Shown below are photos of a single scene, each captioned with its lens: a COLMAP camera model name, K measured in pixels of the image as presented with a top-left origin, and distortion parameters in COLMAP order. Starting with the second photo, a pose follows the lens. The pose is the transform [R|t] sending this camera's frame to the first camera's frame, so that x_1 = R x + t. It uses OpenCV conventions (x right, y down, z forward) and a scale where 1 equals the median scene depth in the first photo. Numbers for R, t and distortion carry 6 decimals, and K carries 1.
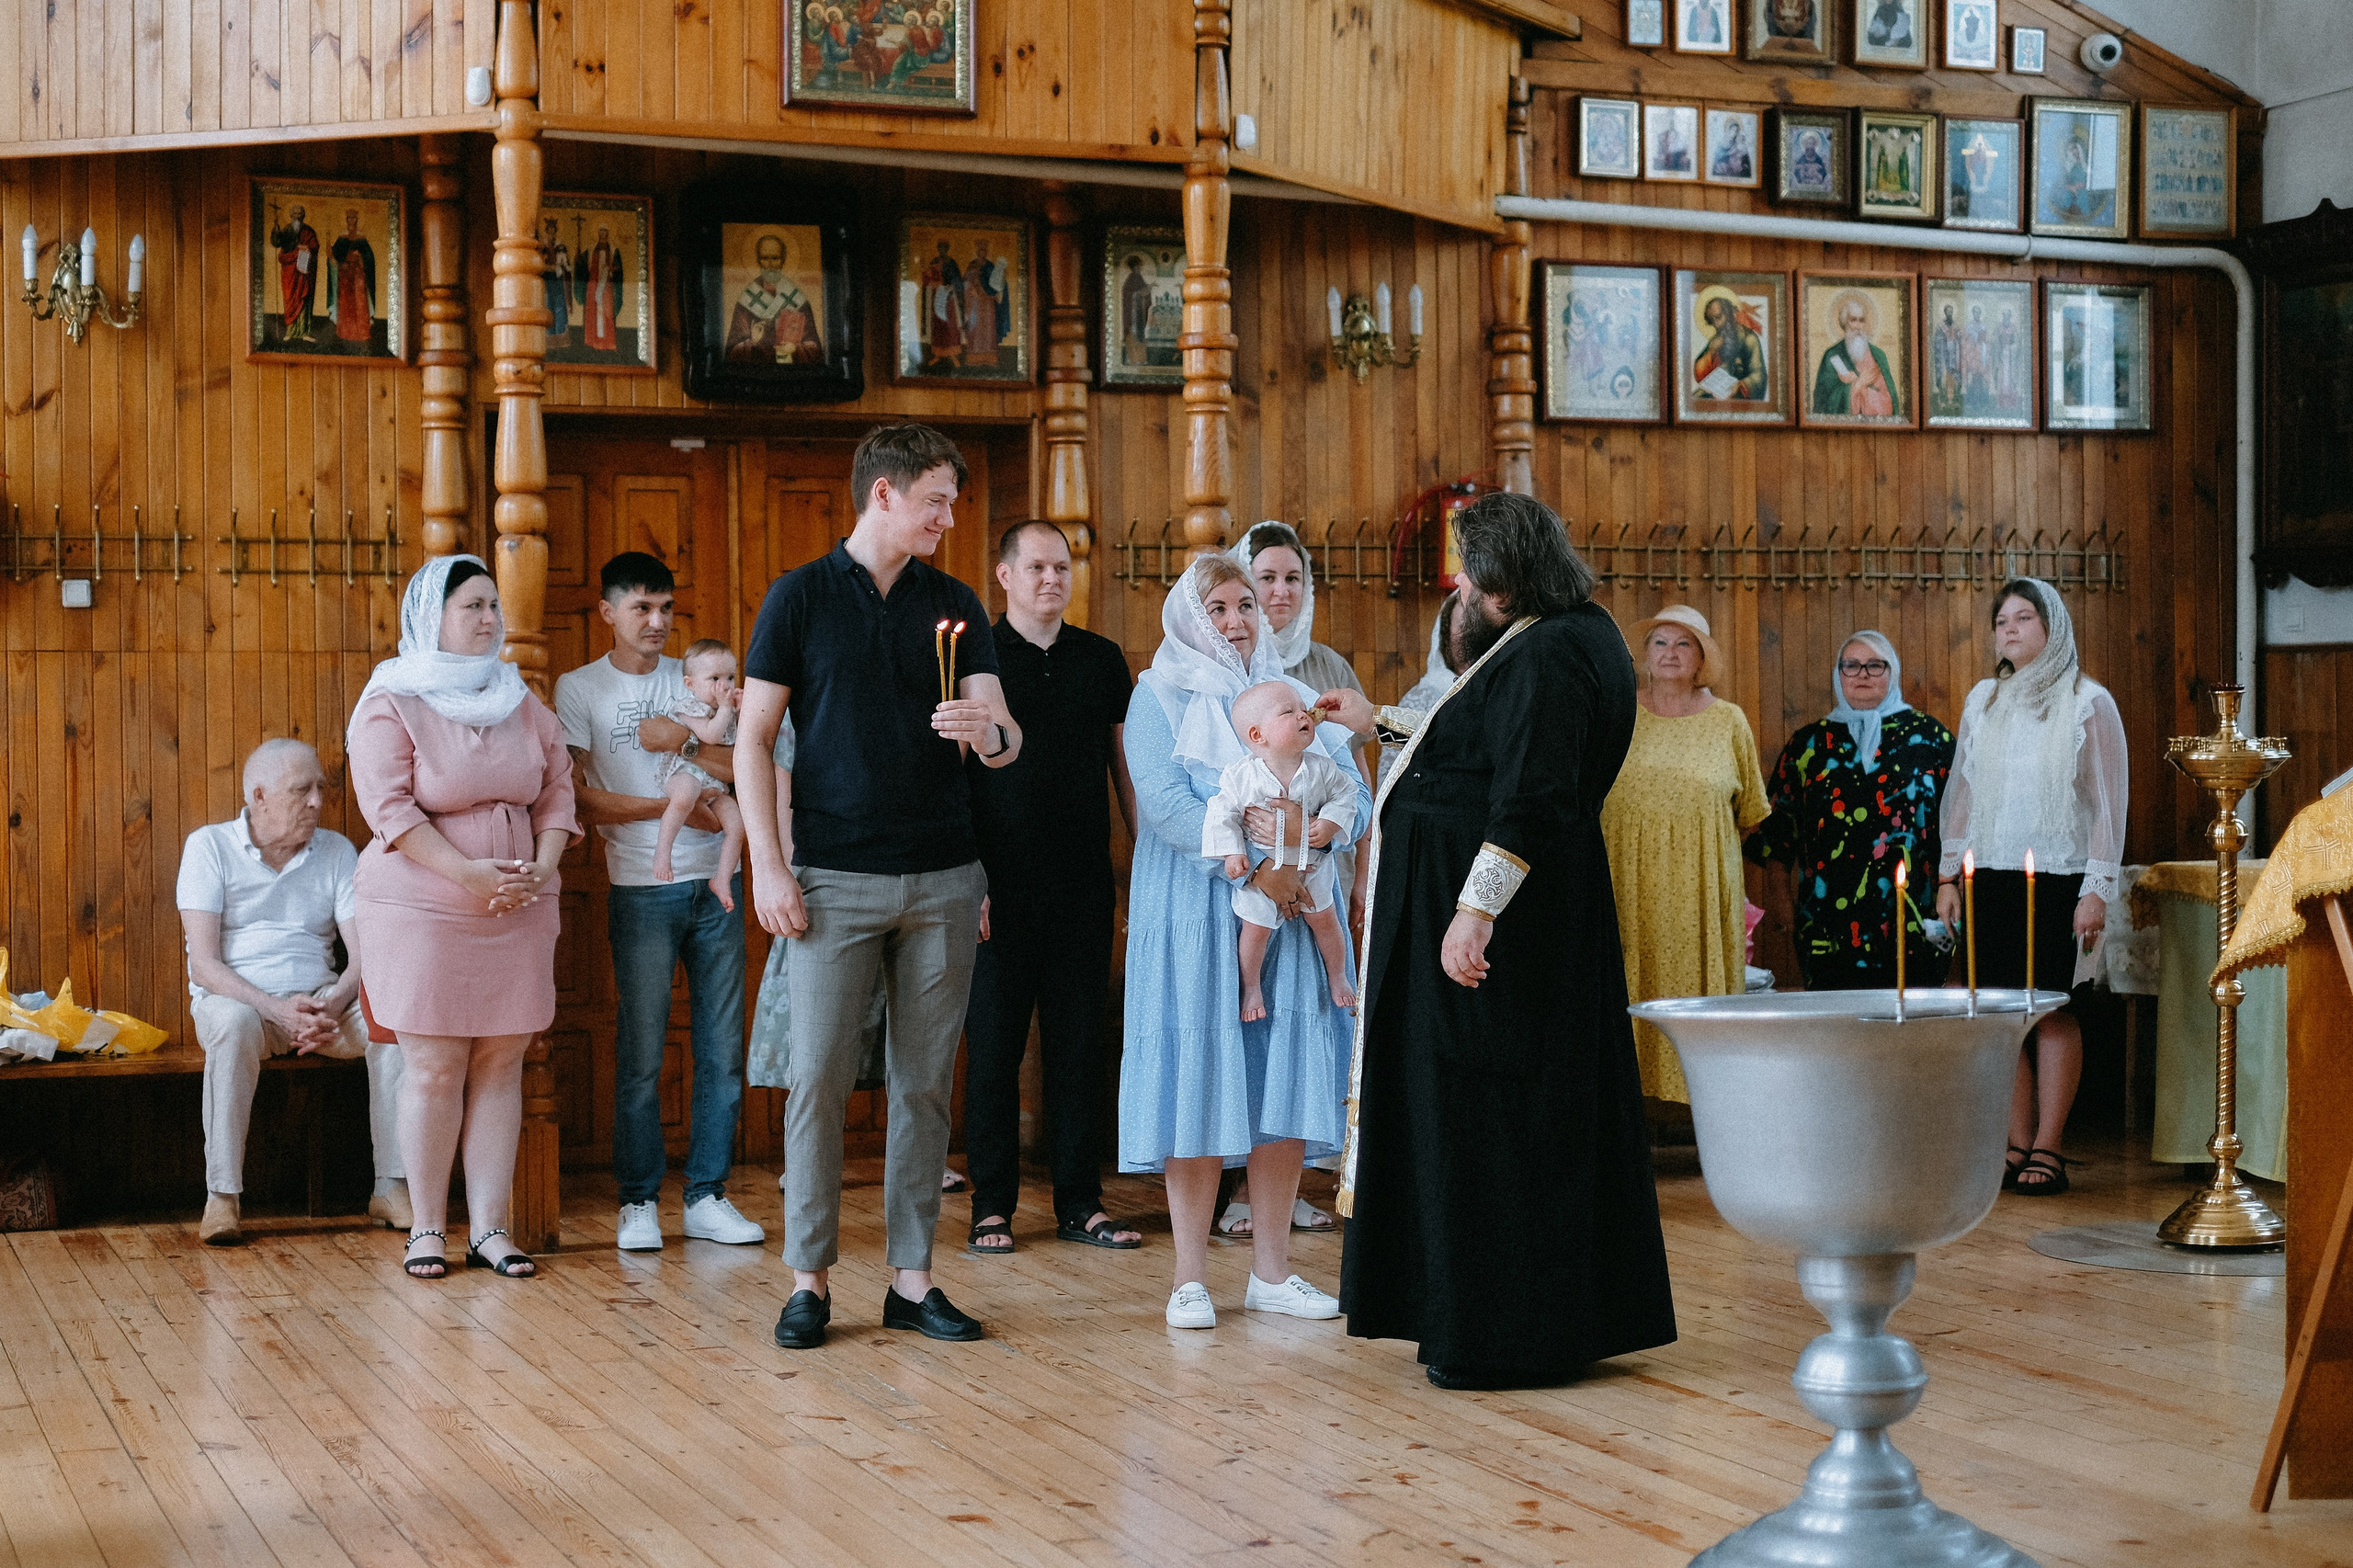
lens RADIAL K [[3693.3, 0, 1251.4], [0, 3693.3, 848.5], [0, 0, 1]] dist [-0.019282, 0.000000]
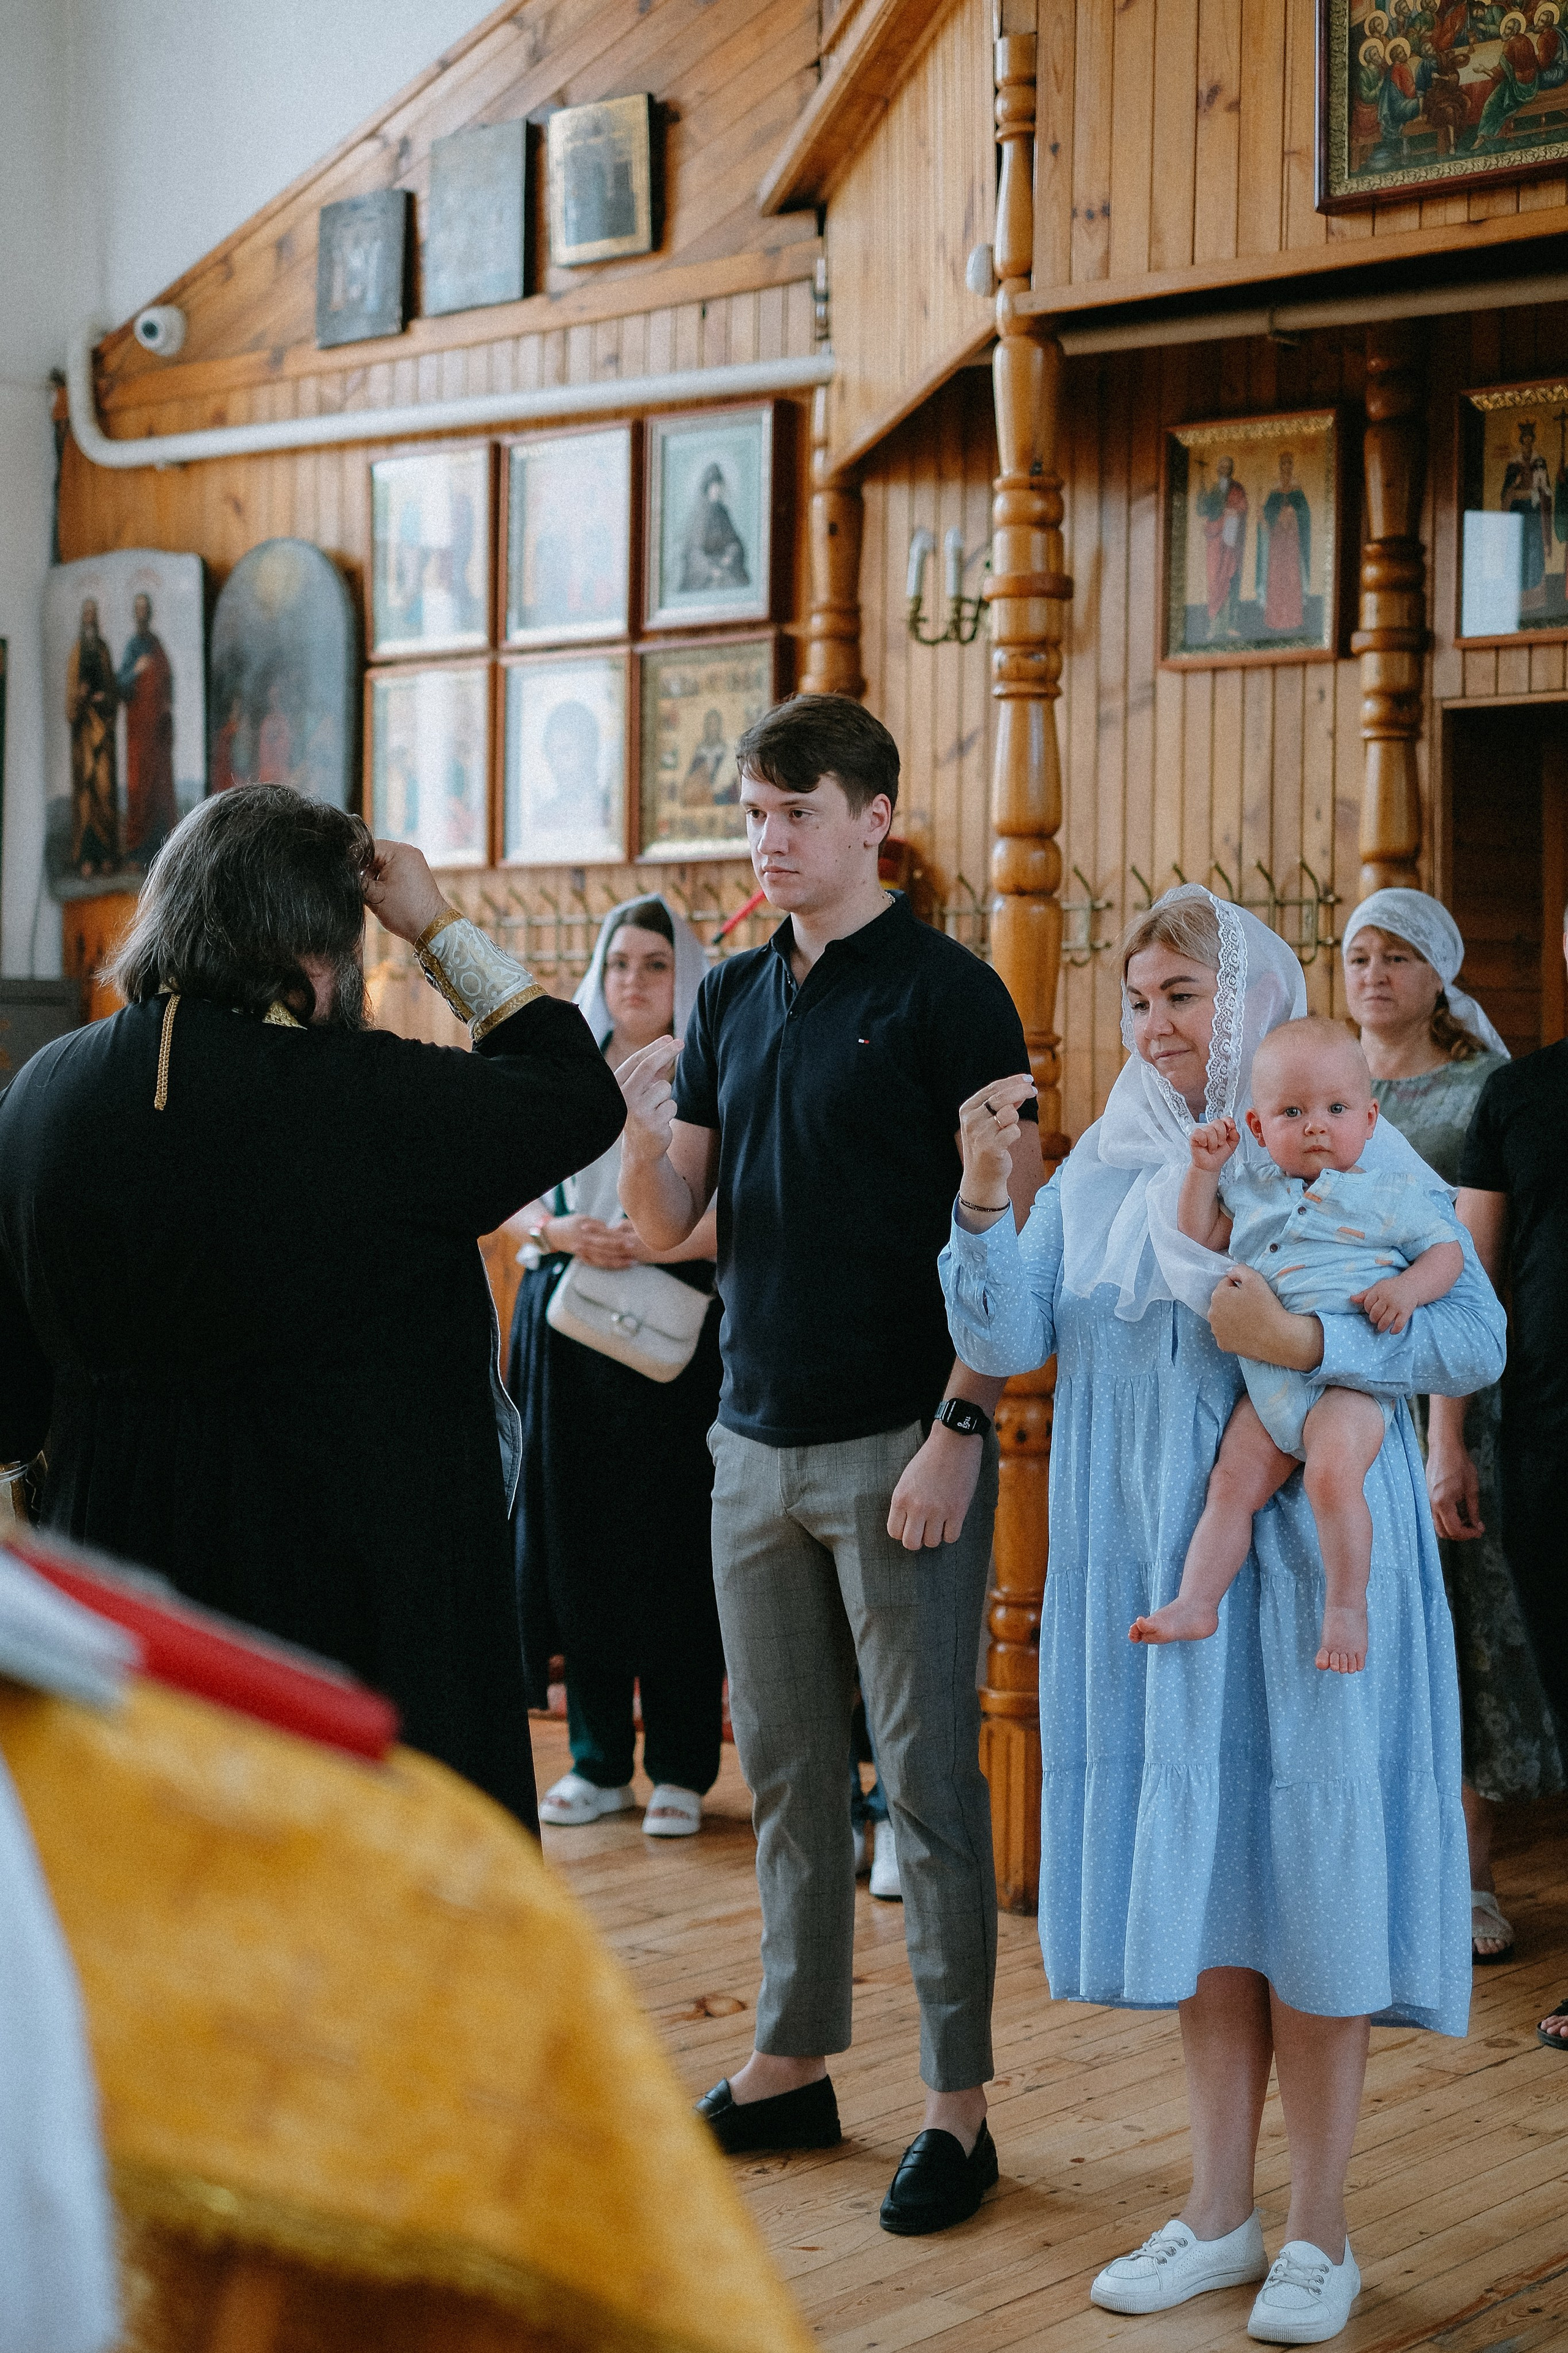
lens RADIAL K [[3693.0, 0, 804.4], [0, 3693.0, 1165.2], [0, 0, 1]] dist [-0.019282, 0.000000]
pose [[0.463565, 0.031533, -0.885502, 0.348365], [-0.033943, 0.999265, 0.017815, -0.037757], [0.885413, 0.021798, 0.464294, 0.538446]]
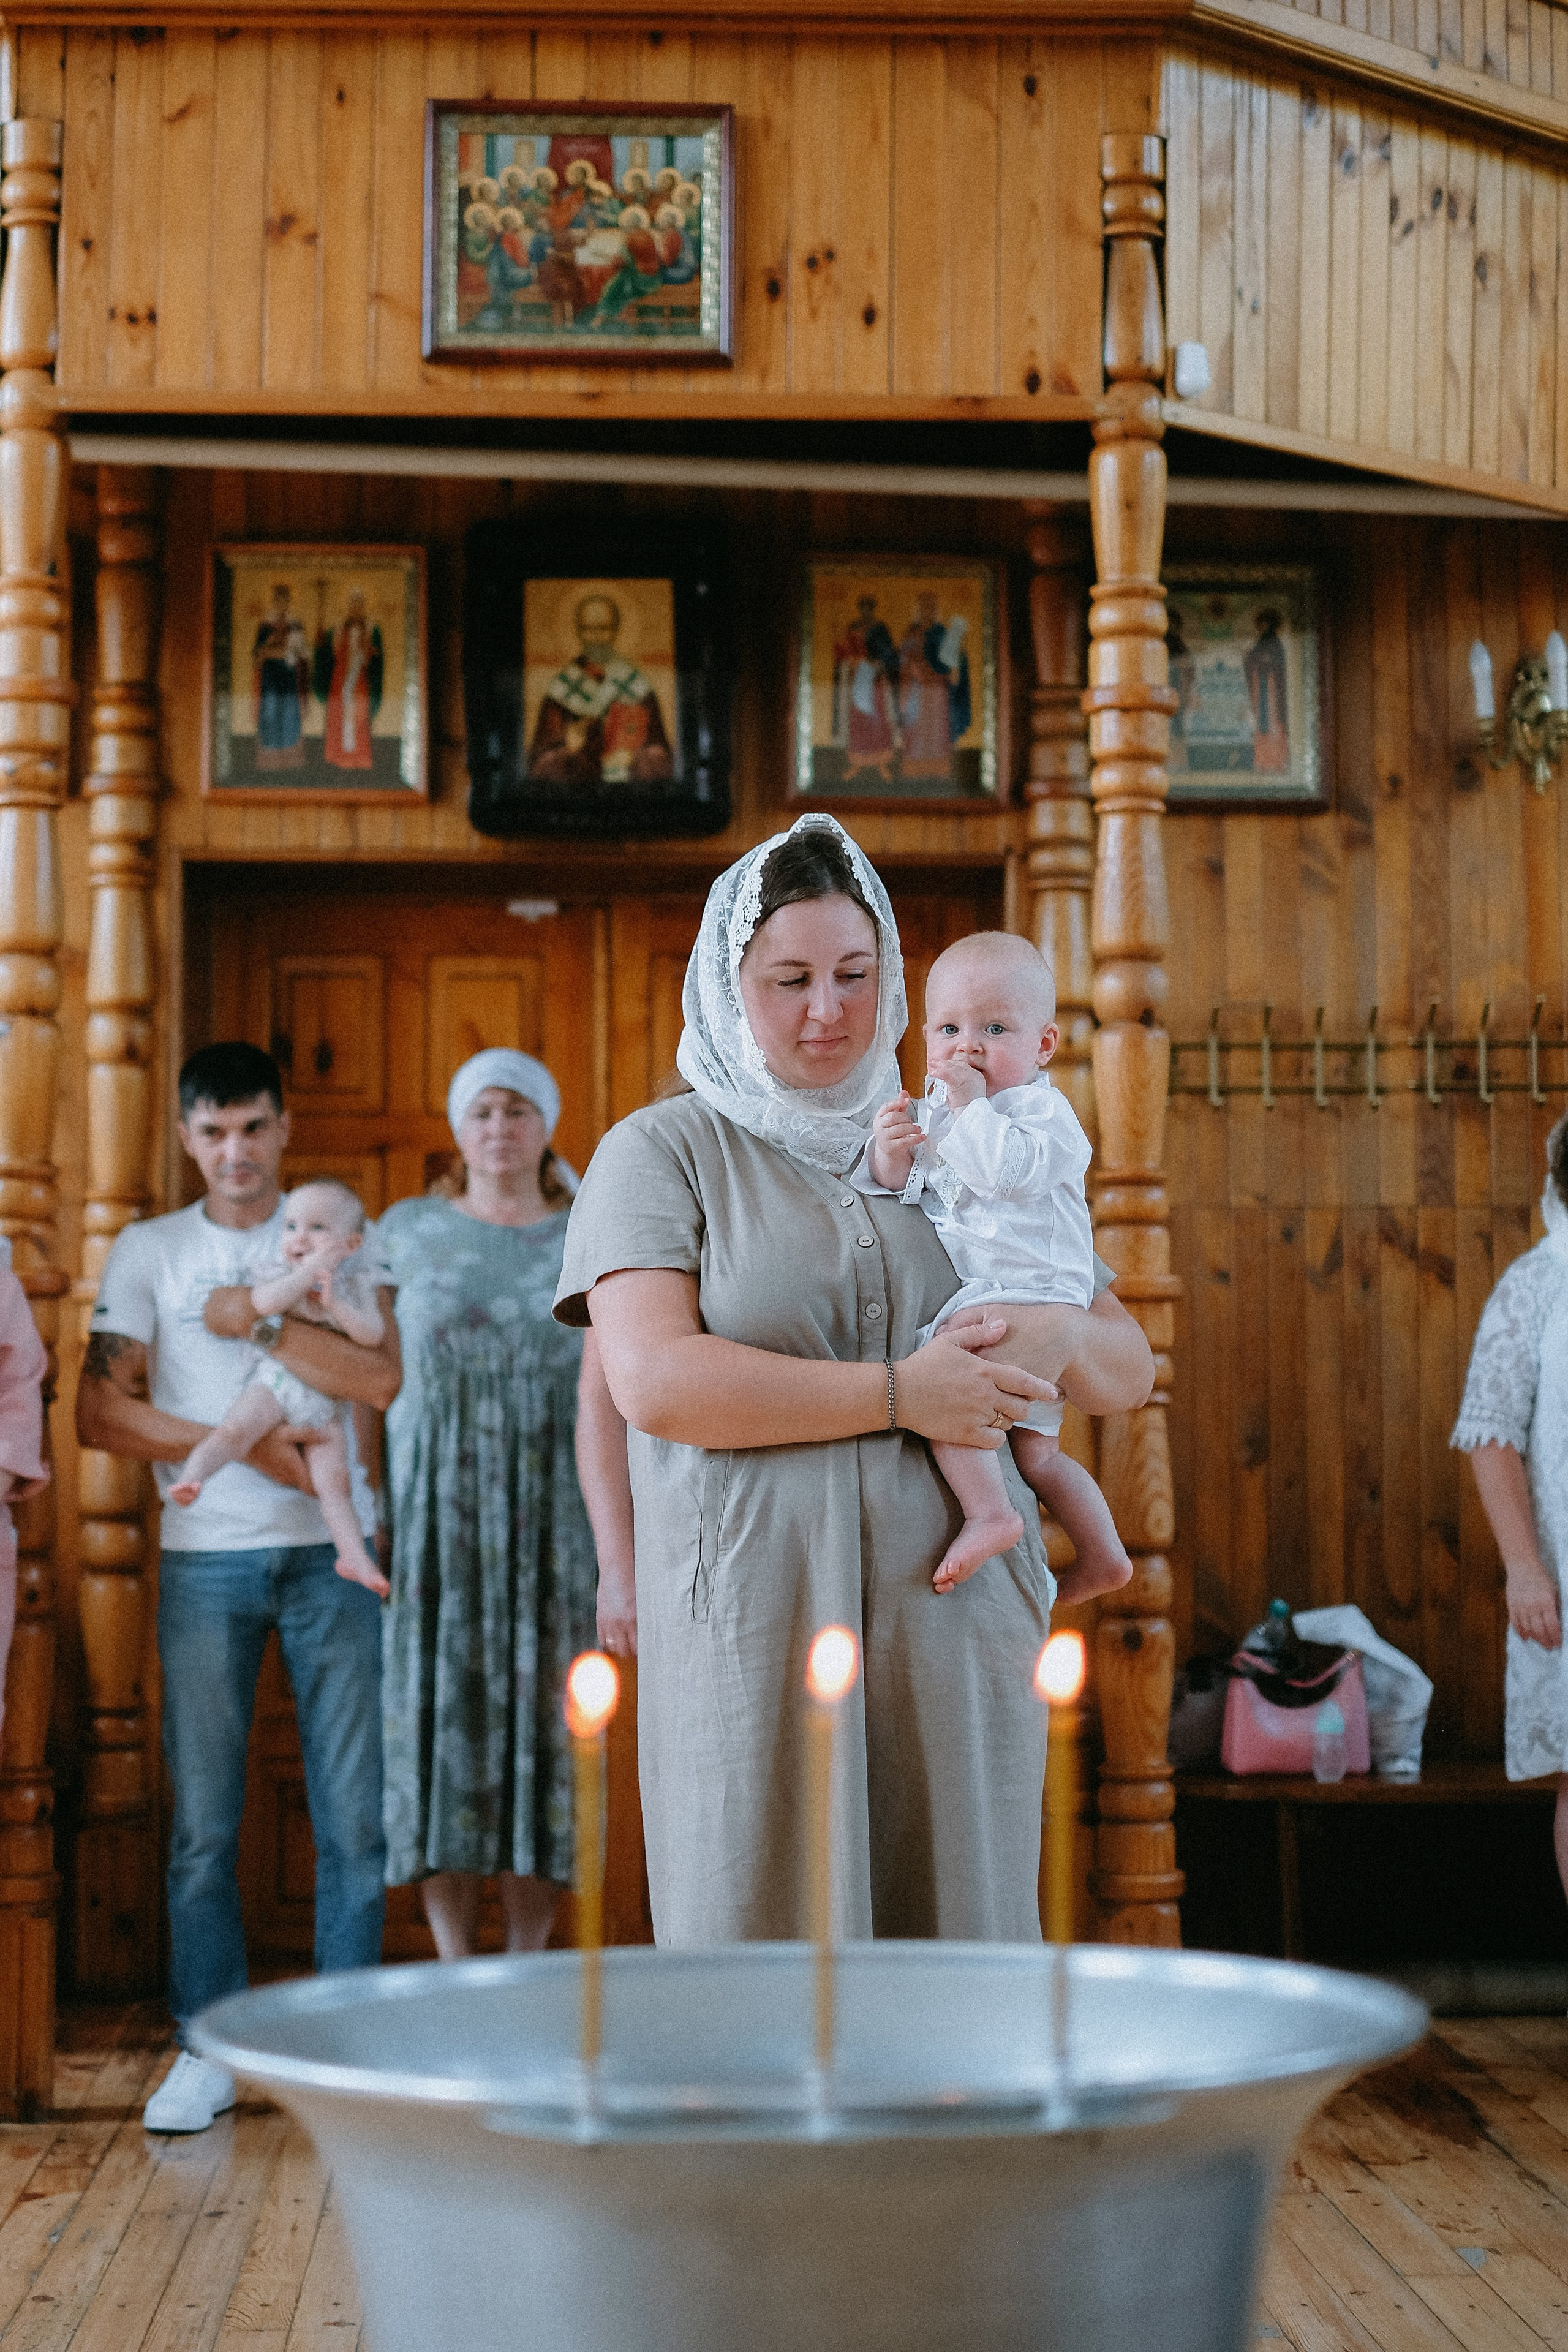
lens RADIAL K [[4043.8, 0, 773.1], [0, 4043.8, 1131.6], [0, 0, 1]] dist [-0.051249, 0.000000]
pose [[0.941893, -0.011611, -0.335714, 0.146353], [-0.017872, 0.996255, -0.084600, -0.004521], [0.335439, 0.085684, 0.938157, 0.310178]]
